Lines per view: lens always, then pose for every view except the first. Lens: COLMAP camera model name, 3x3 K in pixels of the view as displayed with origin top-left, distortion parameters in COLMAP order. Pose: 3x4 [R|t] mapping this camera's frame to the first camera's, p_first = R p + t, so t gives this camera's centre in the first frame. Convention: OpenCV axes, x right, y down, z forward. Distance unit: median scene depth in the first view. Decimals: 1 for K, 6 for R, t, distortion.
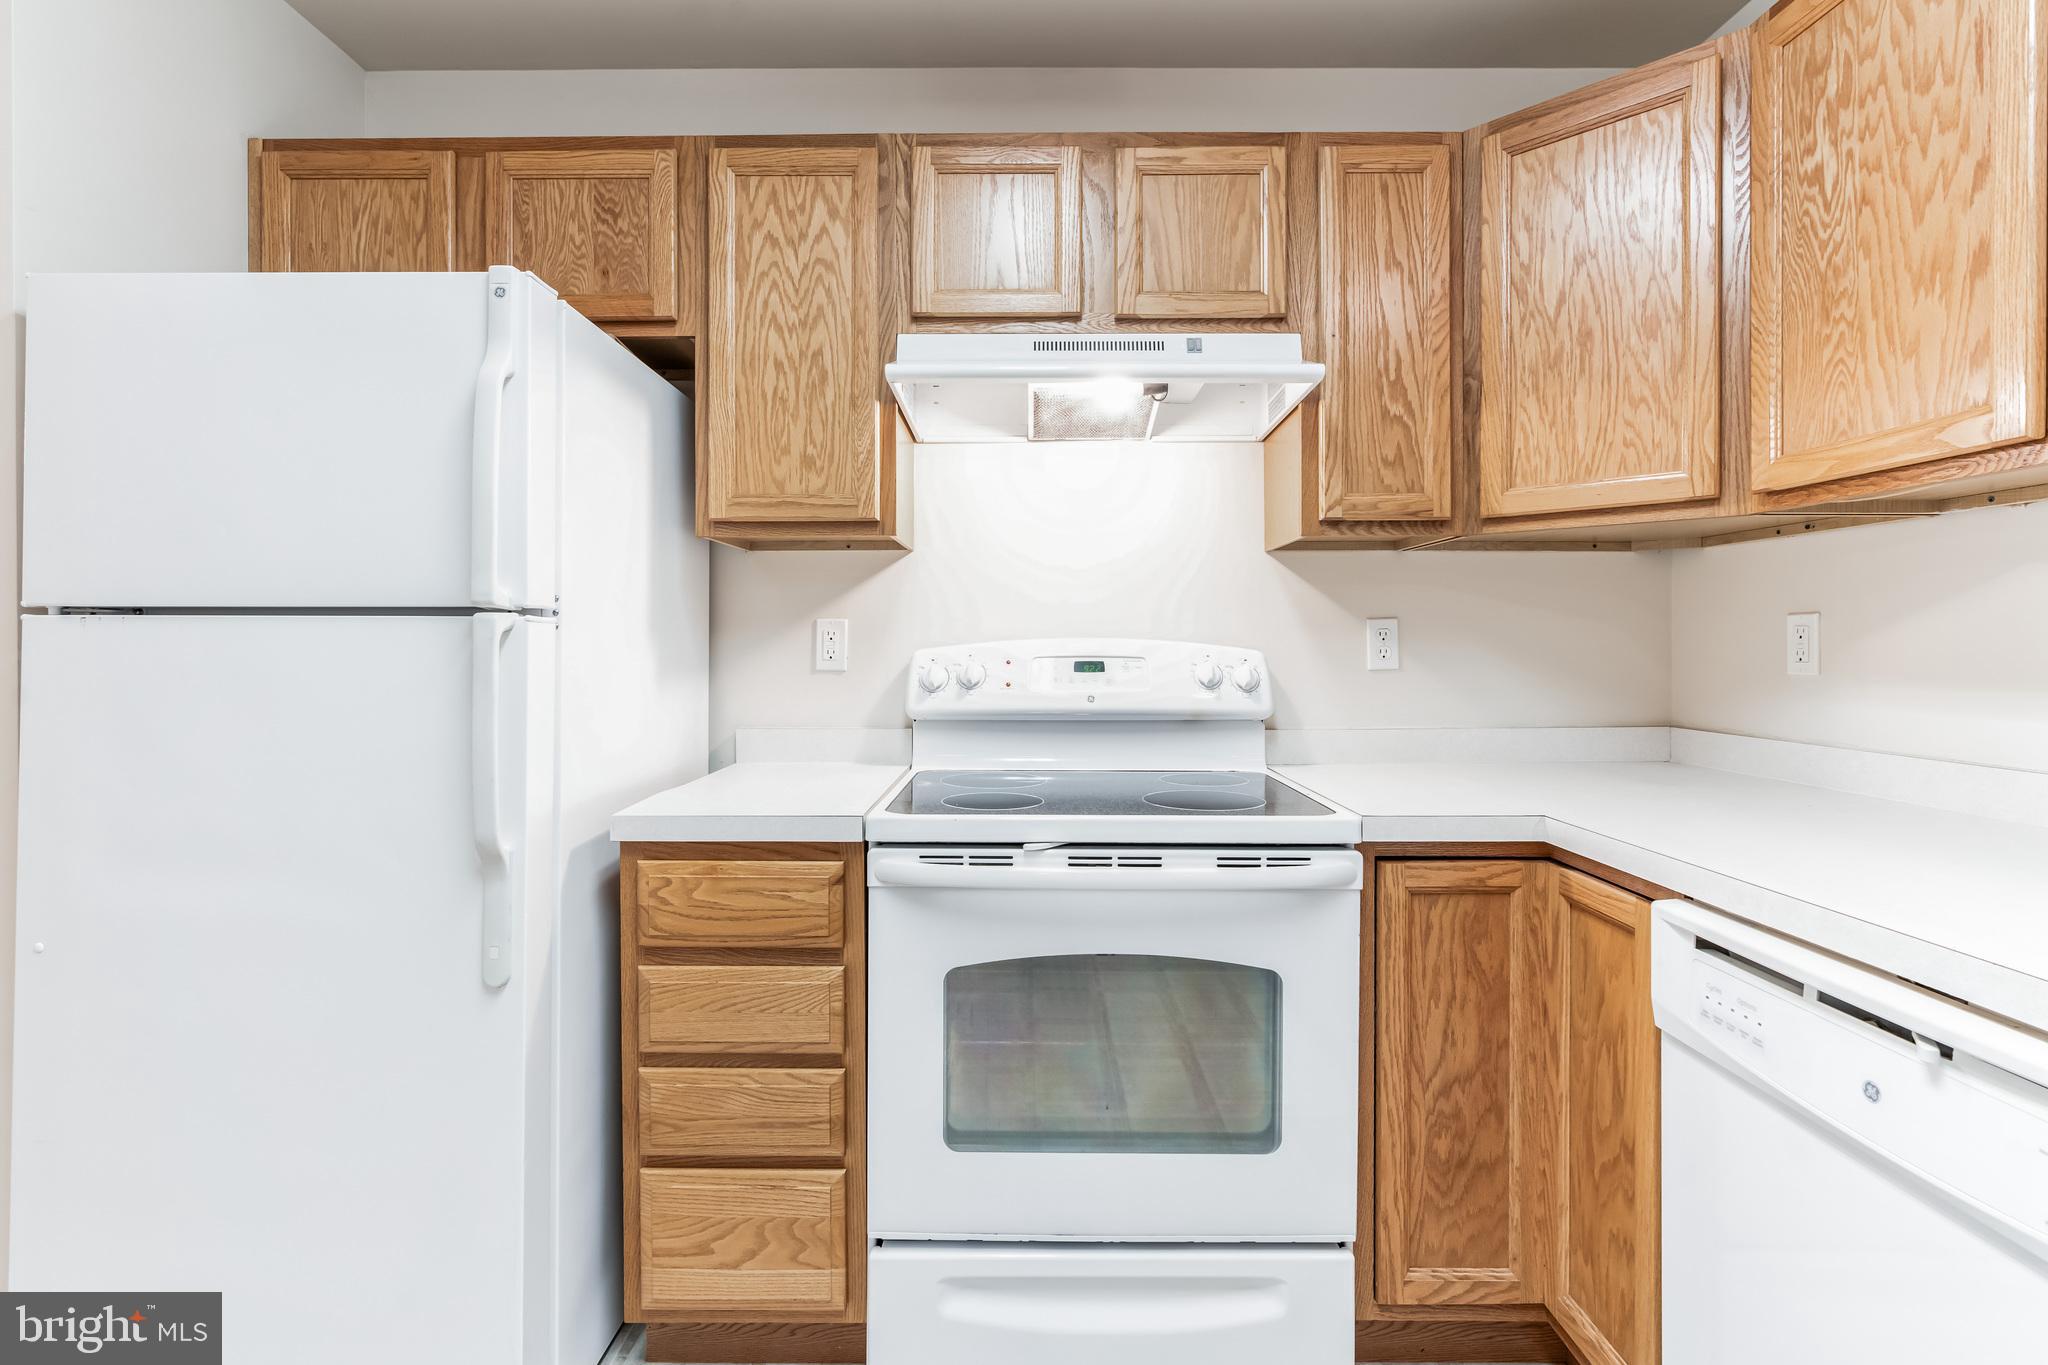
lens RADIAL K [[931.7, 0, 1031.0], [0, 931.7, 641.7], [0, 0, 1]] dist [-0.003025, -0.000454]
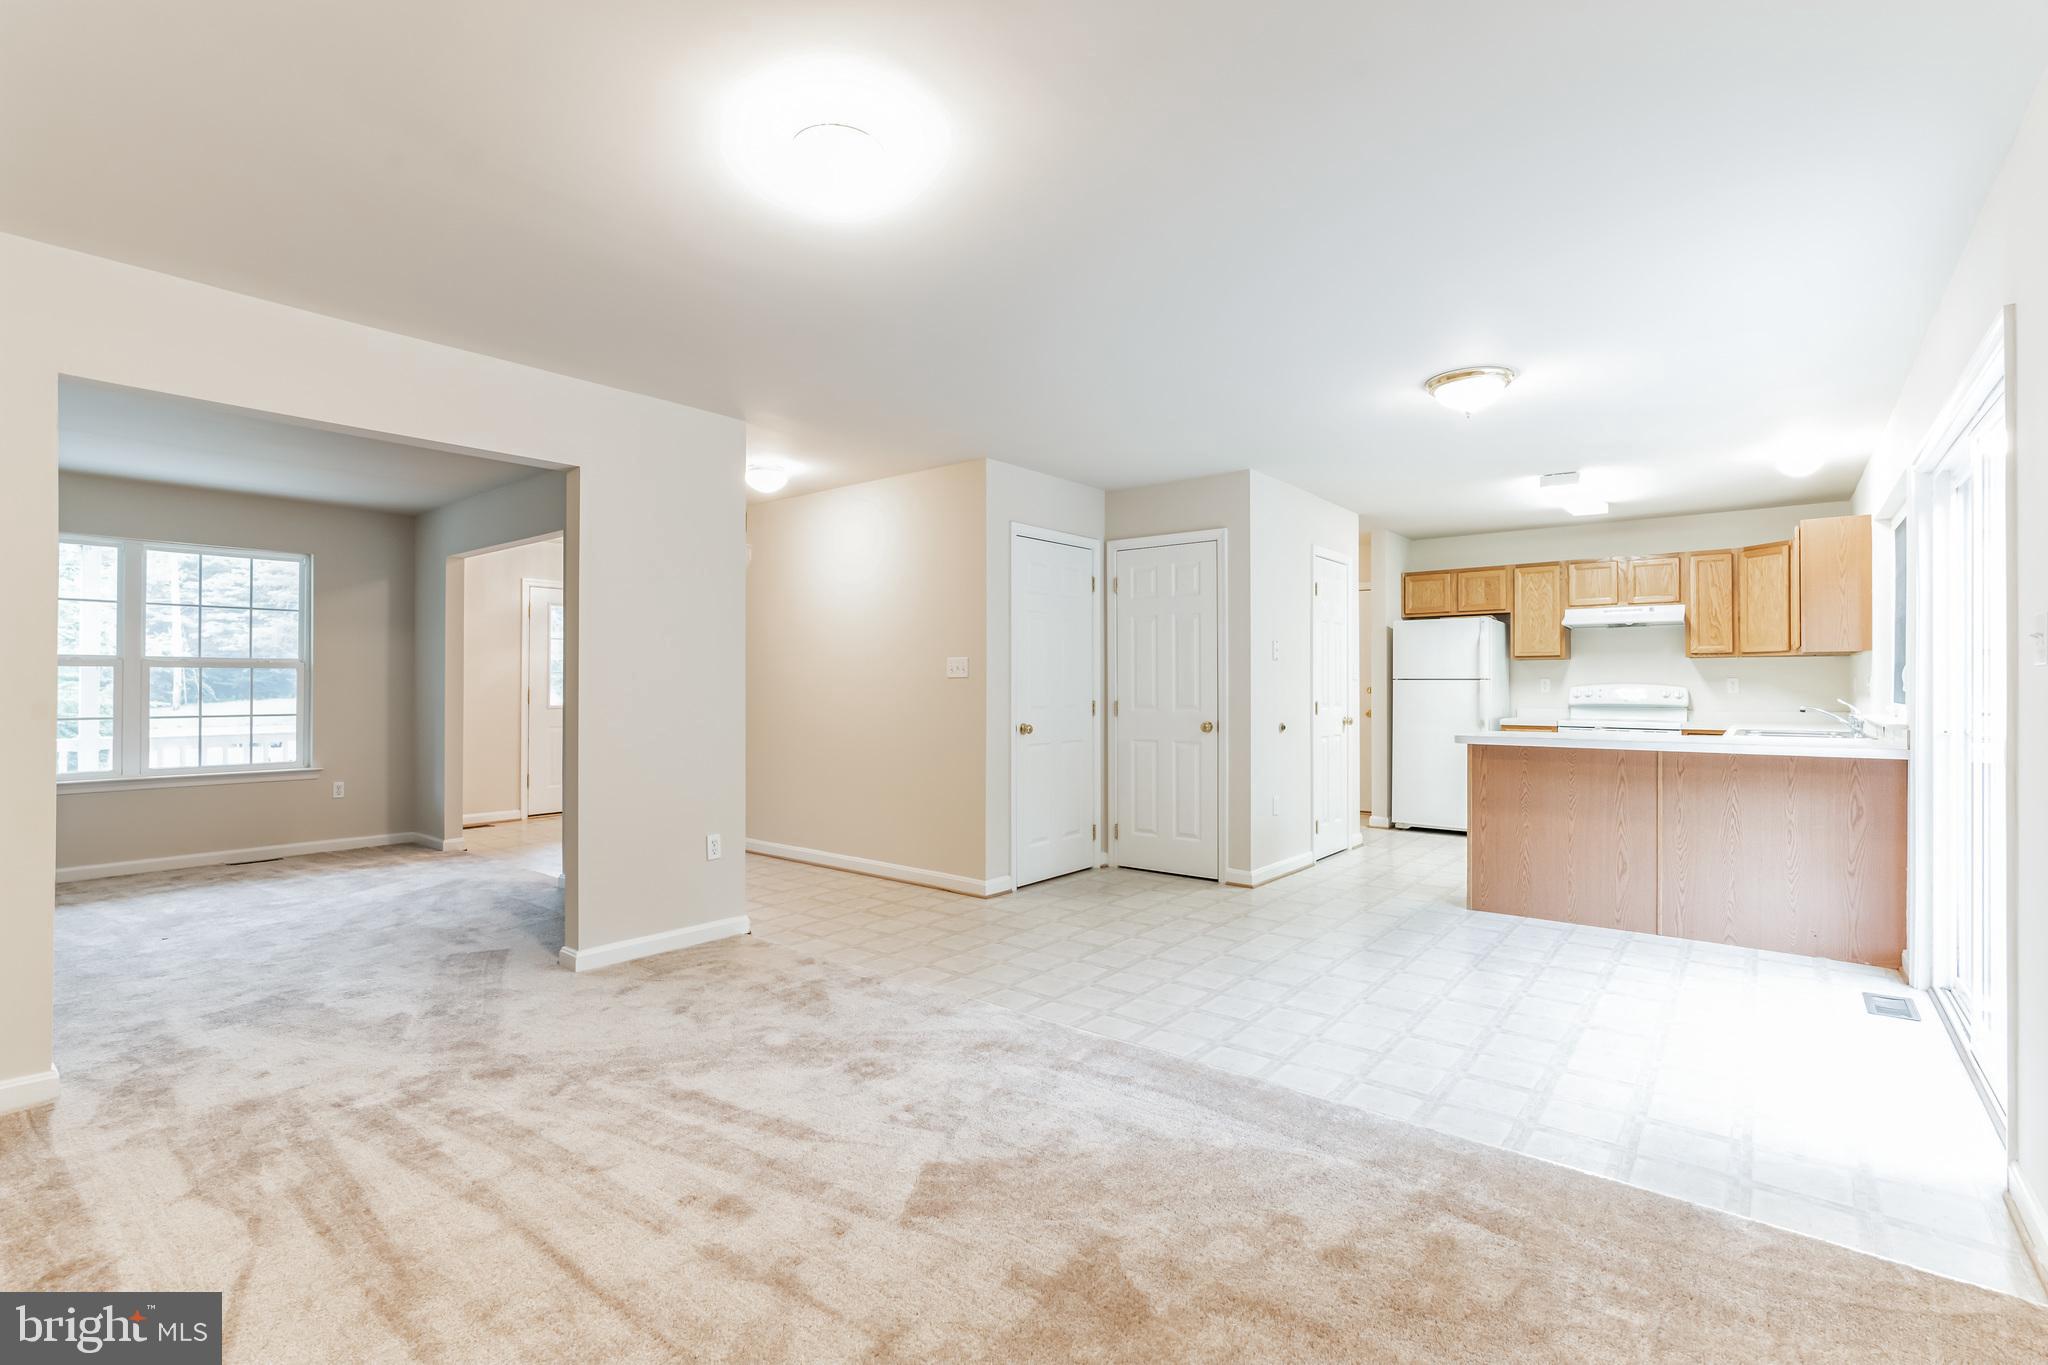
lens RADIAL K [[931.7, 0, 1017.0], [0, 931.7, 678.5], [0, 0, 1]] dist [-0.003025, -0.000454]
pose [[0.764123, -0.001399, -0.645069, 0.716304], [0.000748, 0.999999, -0.001283, -0.025072], [0.645071, 0.000497, 0.764123, -4.028725]]
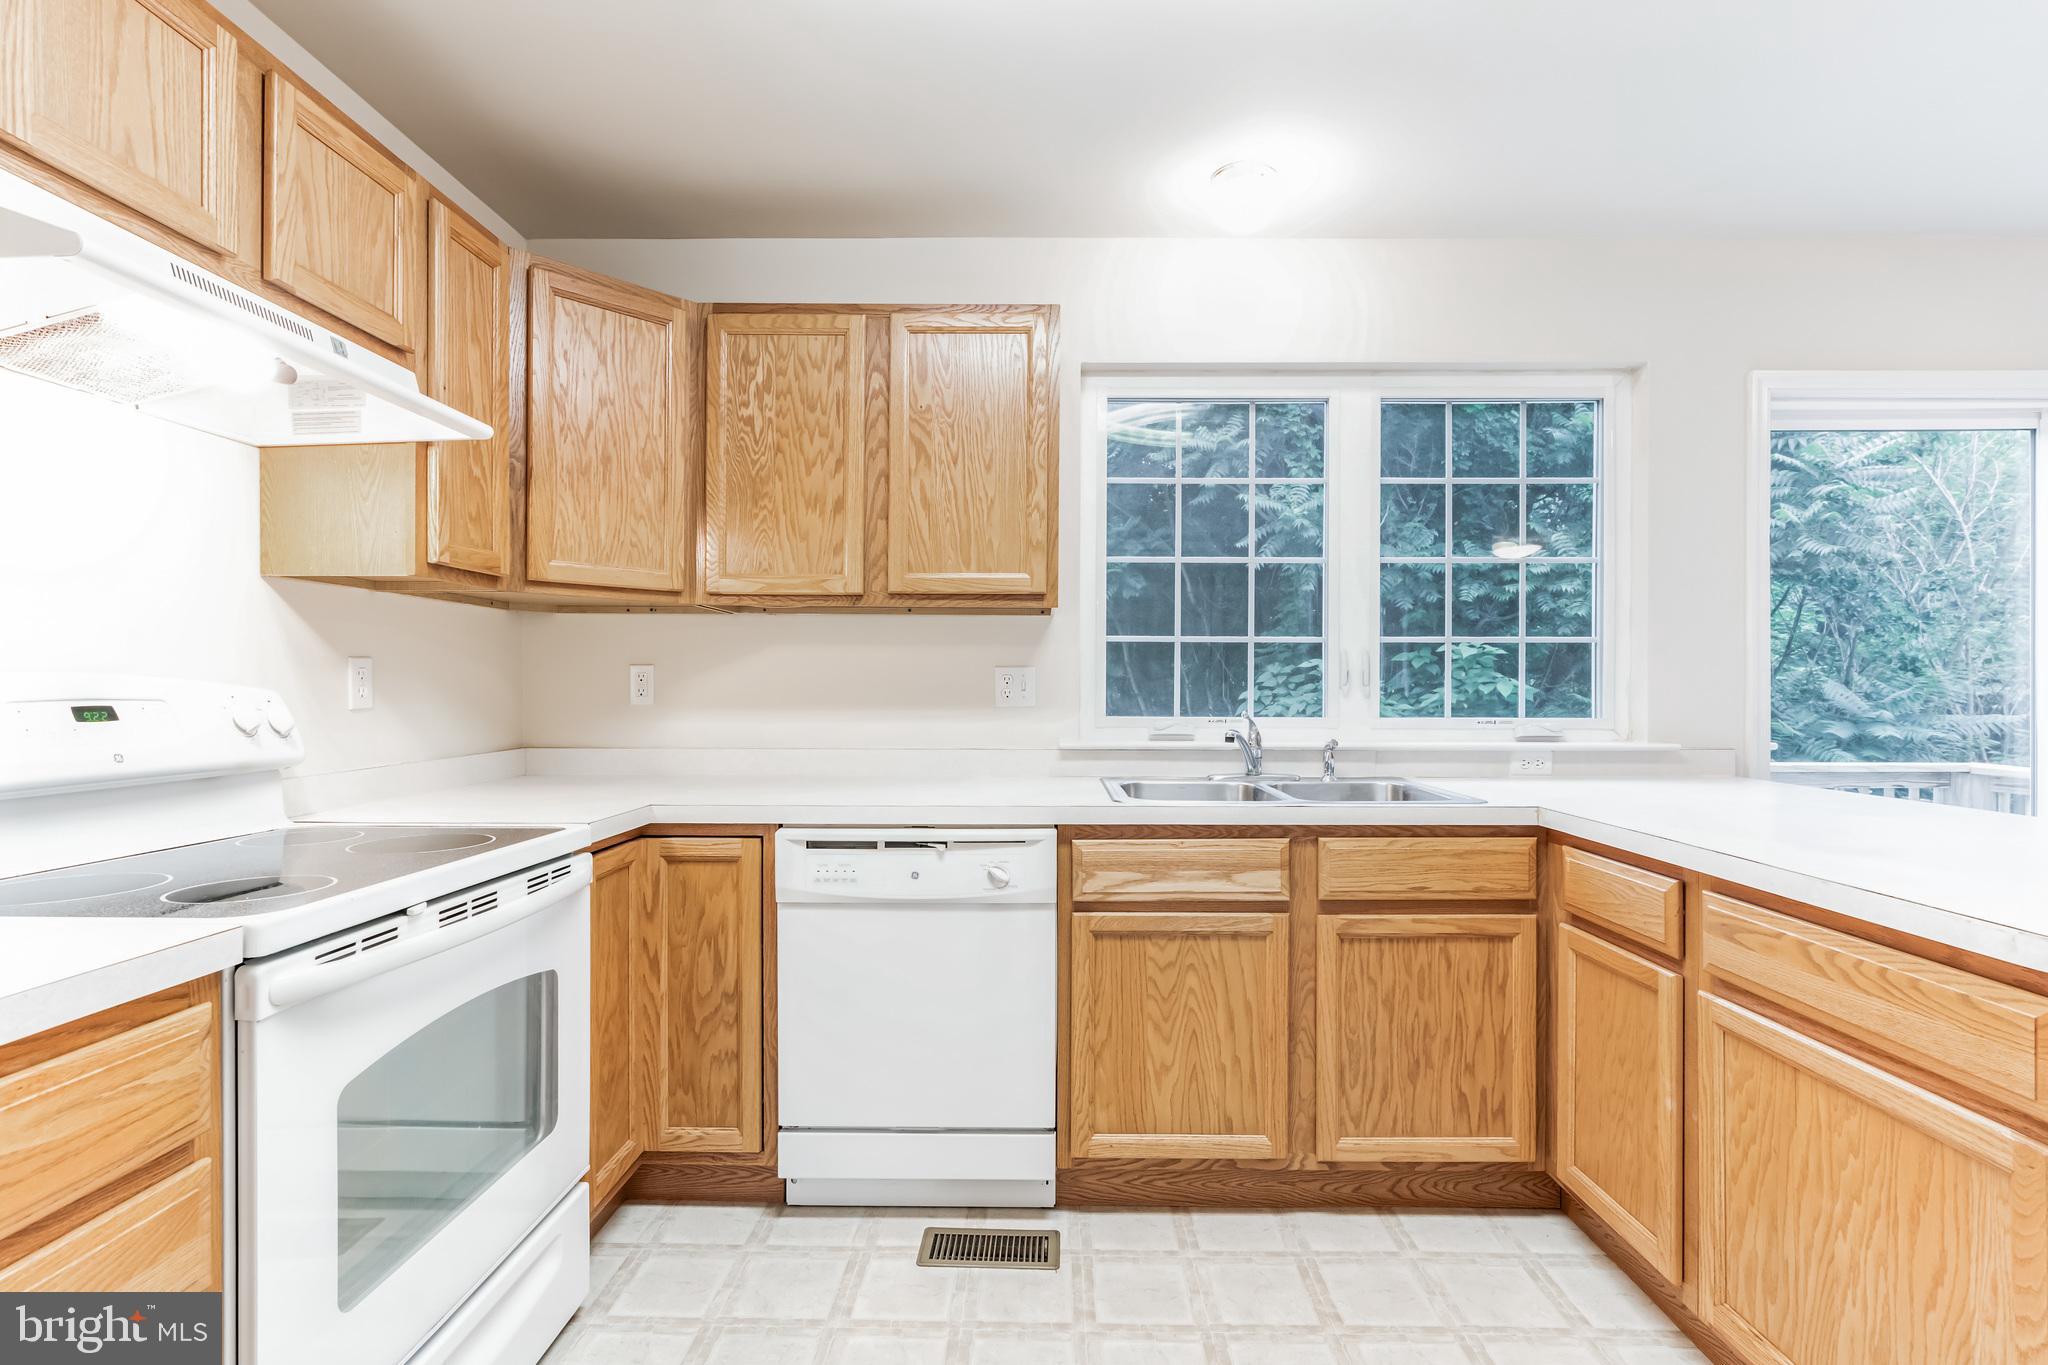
lens RADIAL K [[931.7, 0, 1028.8], [0, 931.7, 689.5], [0, 0, 1]] dist [-0.003025, -0.000454]
pose [[0.025401, -0.002151, 0.999675, -0.754449], [-0.005304, 0.999983, 0.002287, 0.003658], [-0.999663, -0.005360, 0.025389, 0.340950]]
